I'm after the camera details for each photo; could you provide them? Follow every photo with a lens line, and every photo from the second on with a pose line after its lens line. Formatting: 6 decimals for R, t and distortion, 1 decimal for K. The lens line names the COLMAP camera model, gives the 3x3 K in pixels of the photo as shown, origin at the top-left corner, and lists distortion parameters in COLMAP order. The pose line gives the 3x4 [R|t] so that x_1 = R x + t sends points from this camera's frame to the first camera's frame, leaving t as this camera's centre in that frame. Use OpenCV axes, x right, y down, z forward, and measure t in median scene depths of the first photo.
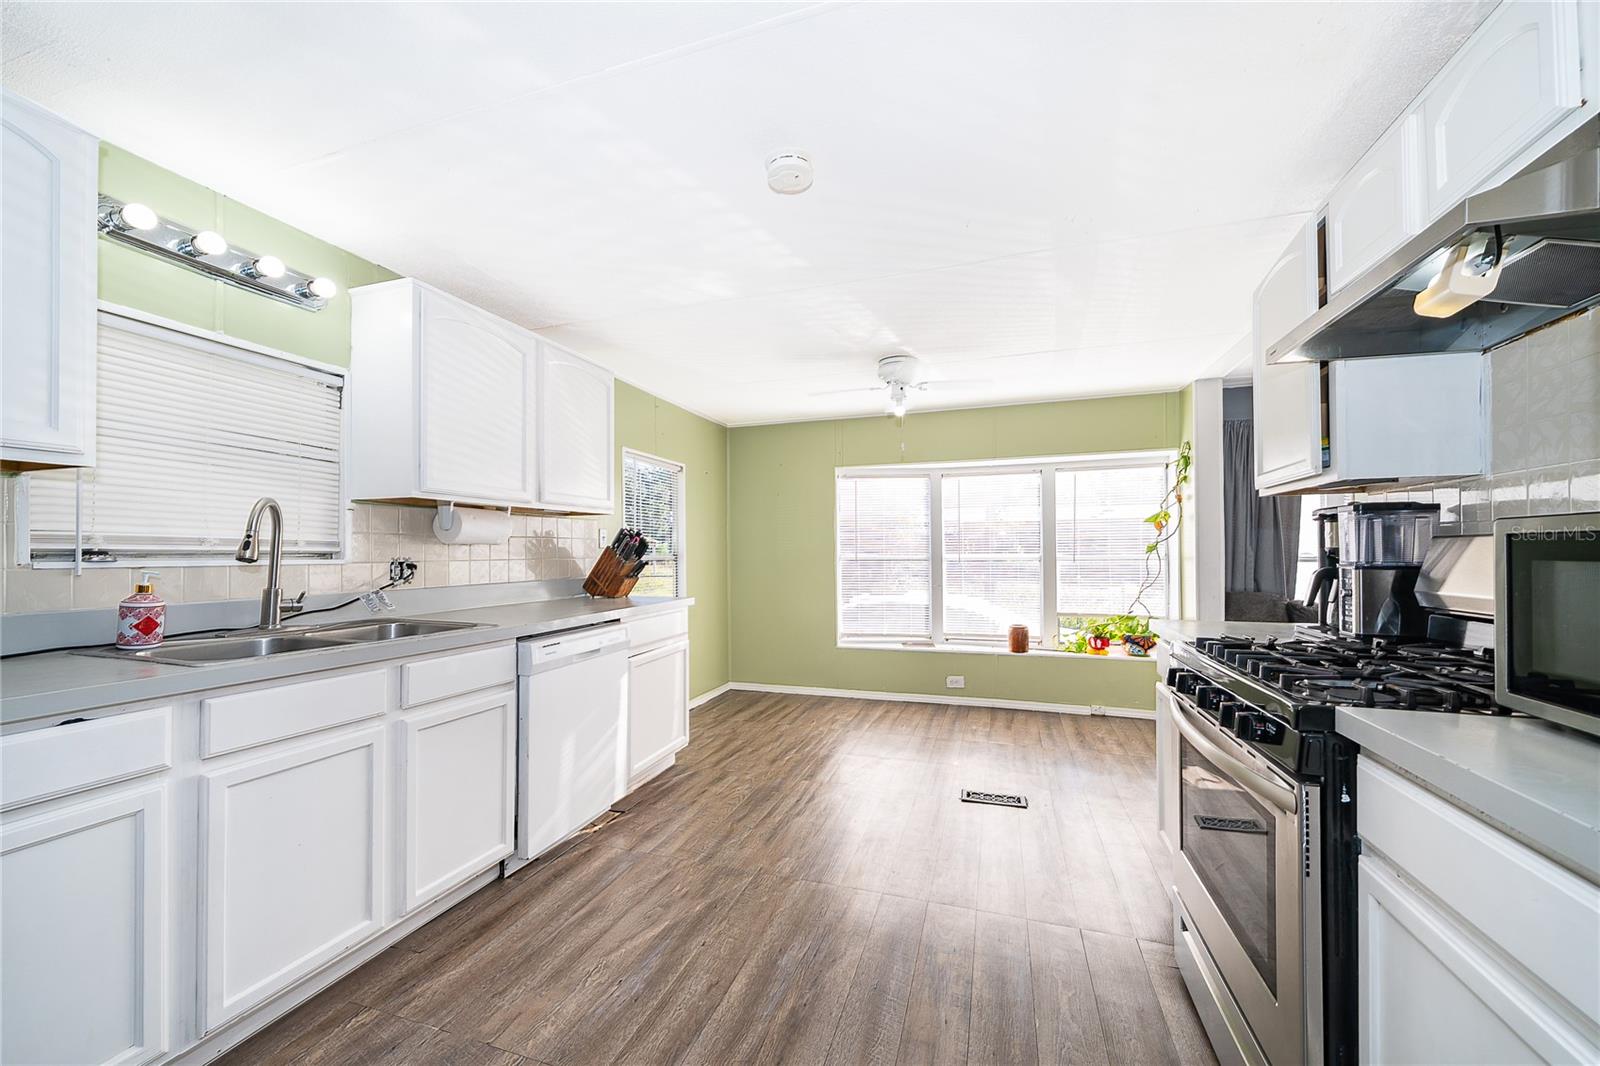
lens RADIAL K [[594.5, 0, 800.6], [0, 594.5, 548.9], [0, 0, 1]] dist [-0.000356, -0.000039]
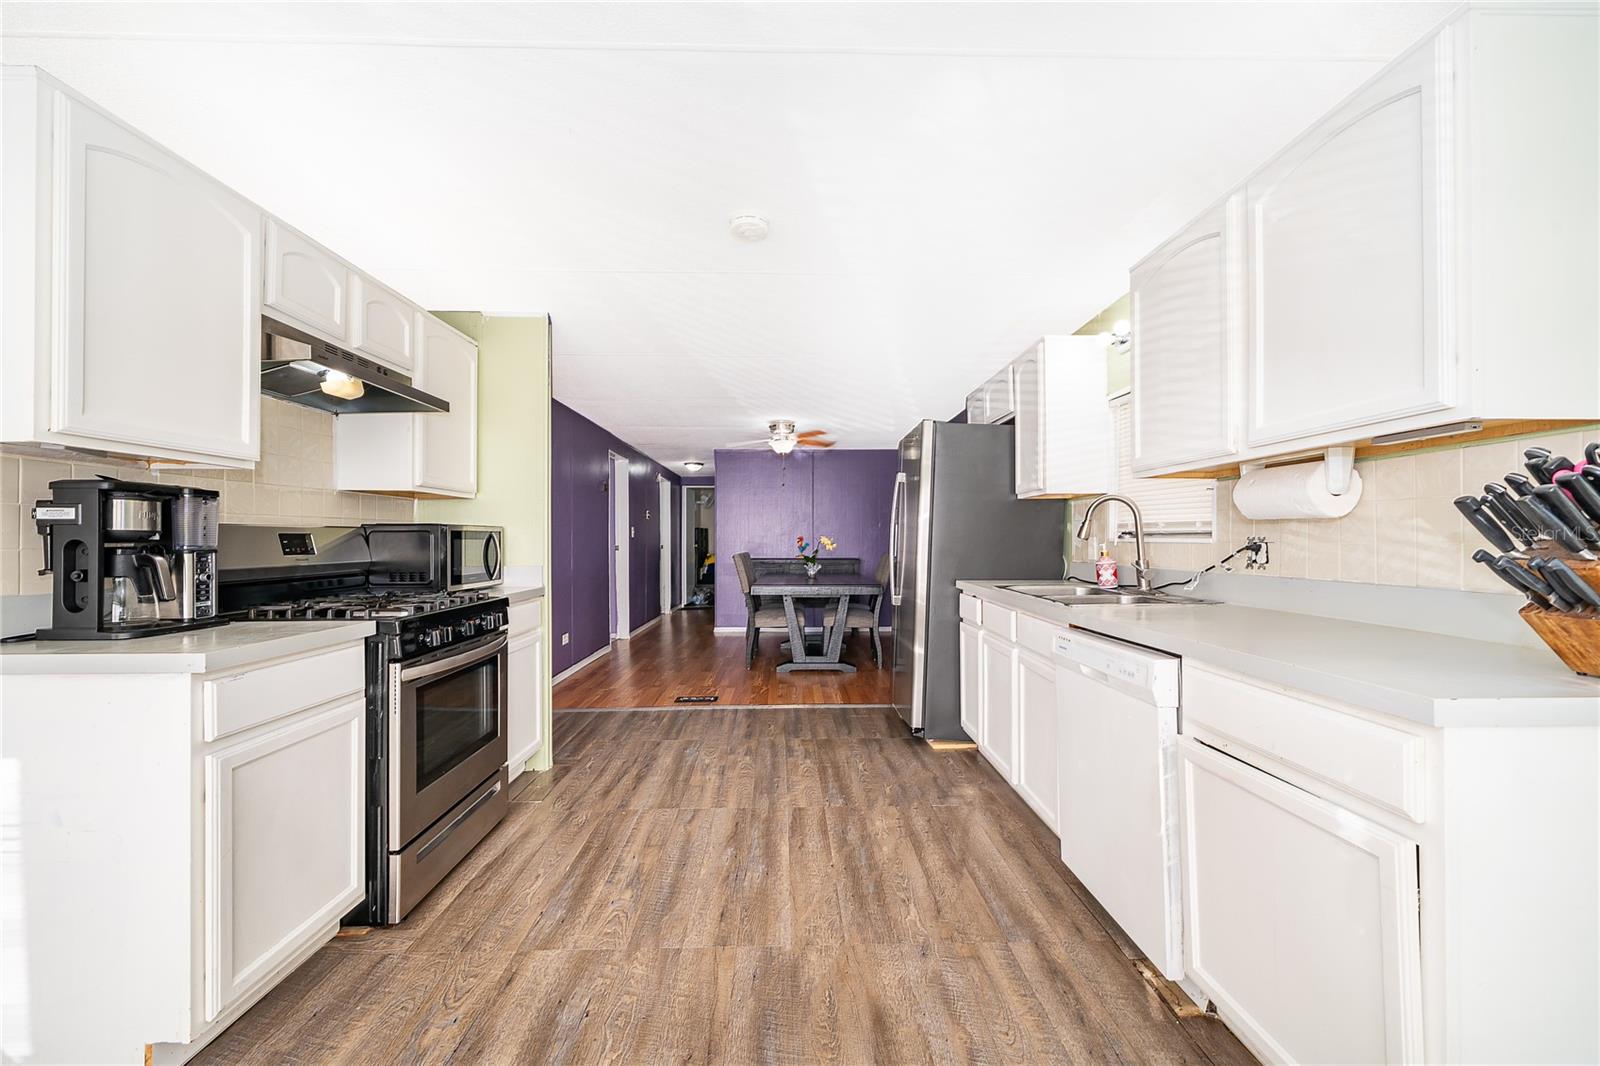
lens RADIAL K [[632.4, 0, 805.3], [0, 632.4, 538.8], [0, 0, 1]] dist [-0.000206, 0.000005]
pose [[-0.936684, 0.003246, -0.350161, 0.268267], [0.005401, 0.999972, -0.005178, 0.019800], [0.350135, -0.006742, -0.936675, 1.786412]]
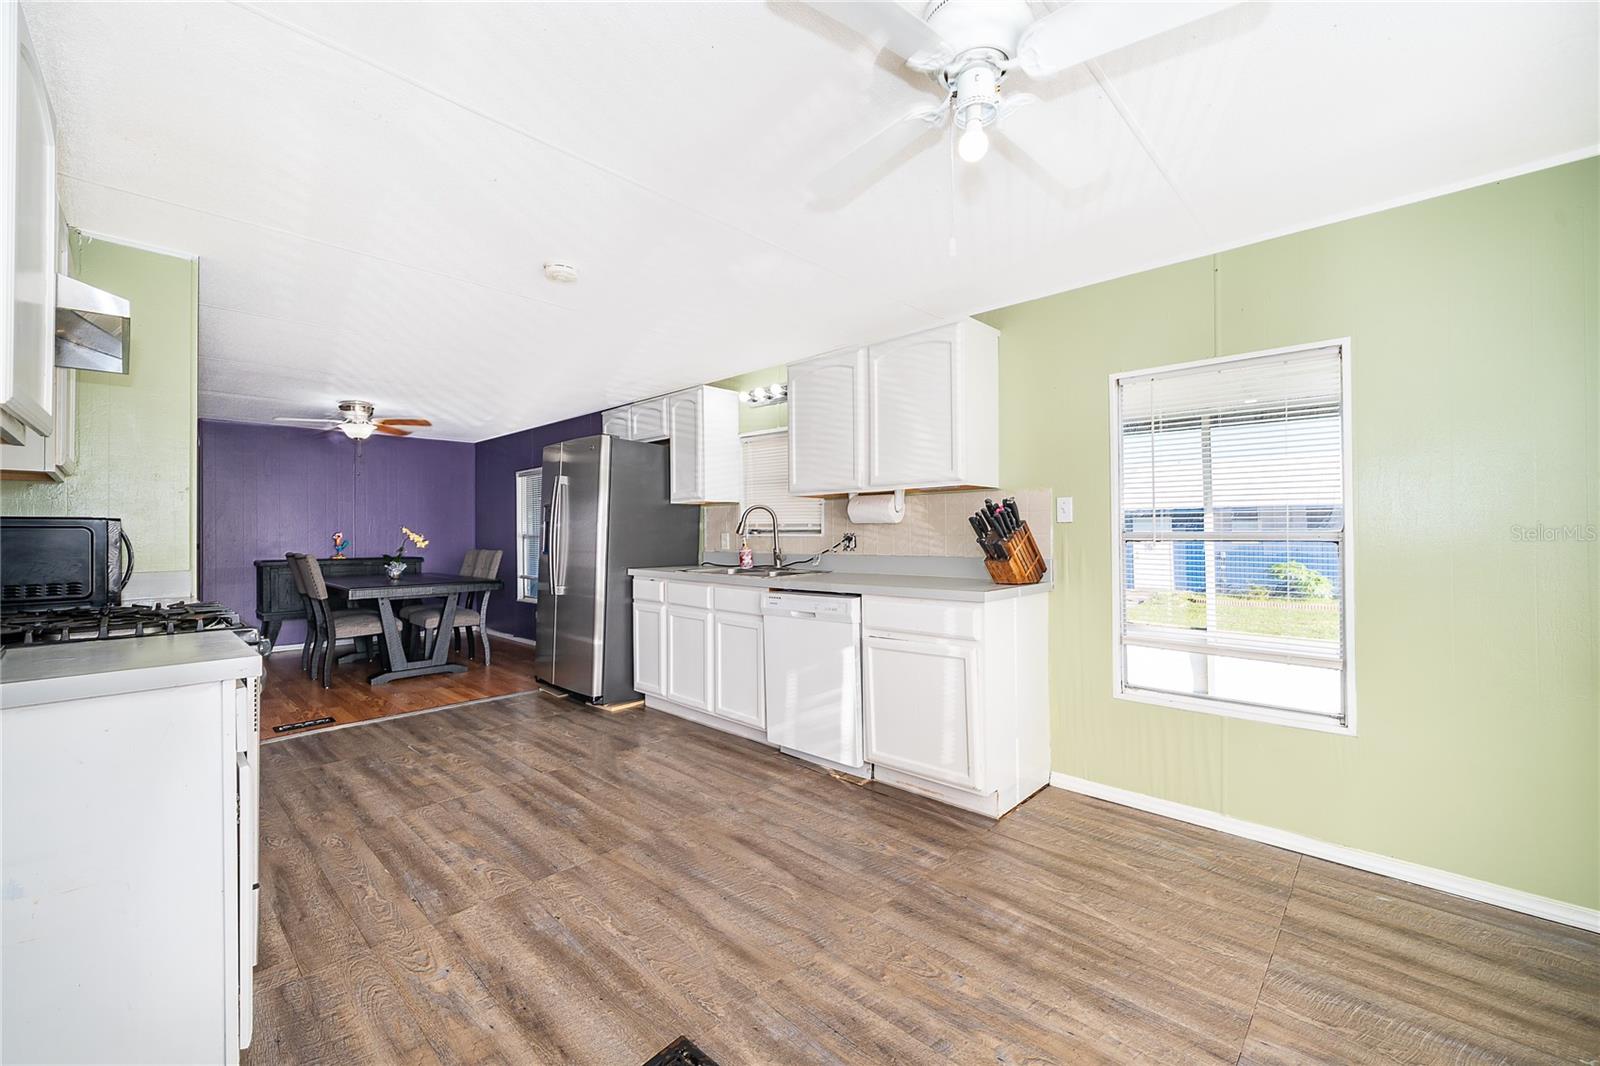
lens RADIAL K [[639.5, 0, 798.1], [0, 639.5, 529.5], [0, 0, 1]] dist [-0.000312, 0.000096]
pose [[-0.413239, -0.002915, -0.910618, 0.930229], [0.010582, 0.999912, -0.008003, 0.018467], [0.910561, -0.012943, -0.413171, 1.711055]]
